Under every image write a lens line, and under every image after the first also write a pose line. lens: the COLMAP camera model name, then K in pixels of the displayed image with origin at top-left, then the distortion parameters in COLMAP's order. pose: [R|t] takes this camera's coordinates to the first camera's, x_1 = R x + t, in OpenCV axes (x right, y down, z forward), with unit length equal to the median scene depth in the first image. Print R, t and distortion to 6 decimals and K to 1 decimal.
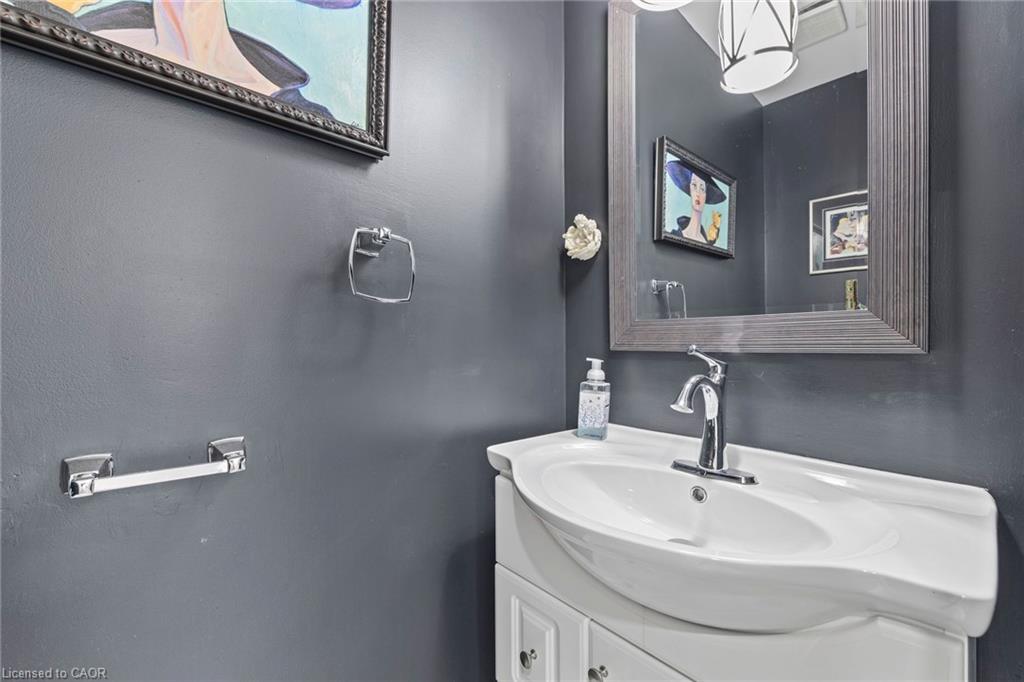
lens RADIAL K [[421.2, 0, 512.0], [0, 421.2, 341.0], [0, 0, 1]] dist [-0.002295, 0.000013]
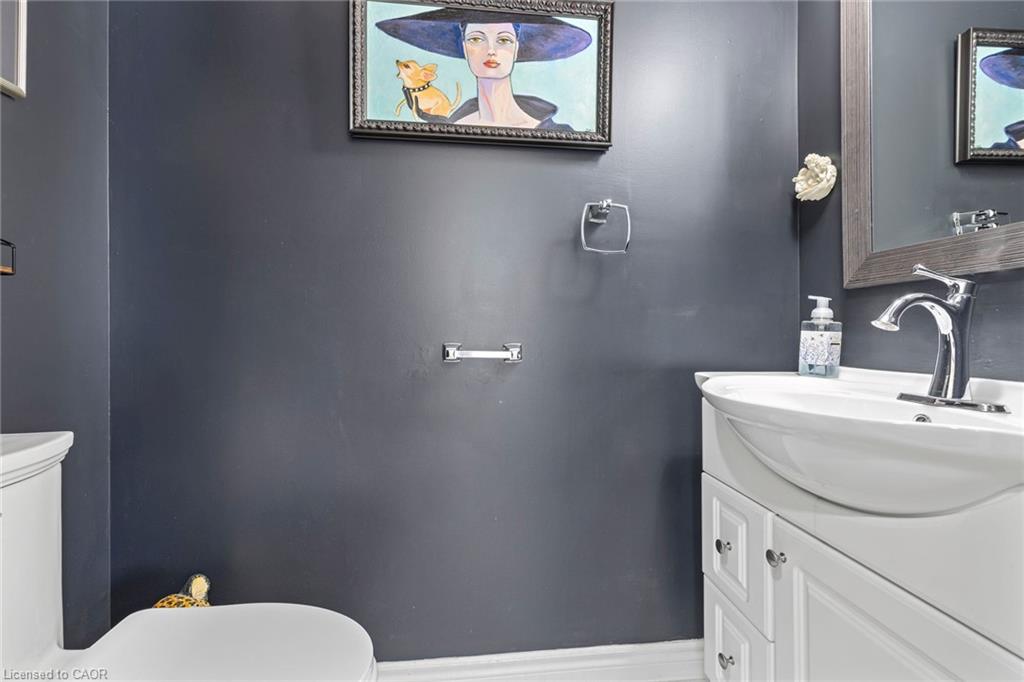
lens RADIAL K [[430.7, 0, 511.6], [0, 430.7, 336.2], [0, 0, 1]] dist [-0.000281, 0.000231]
pose [[0.803038, 0.000800, -0.595927, 0.262650], [-0.001591, 0.999998, -0.000802, 0.164332], [0.595925, 0.001592, 0.803038, -0.287849]]
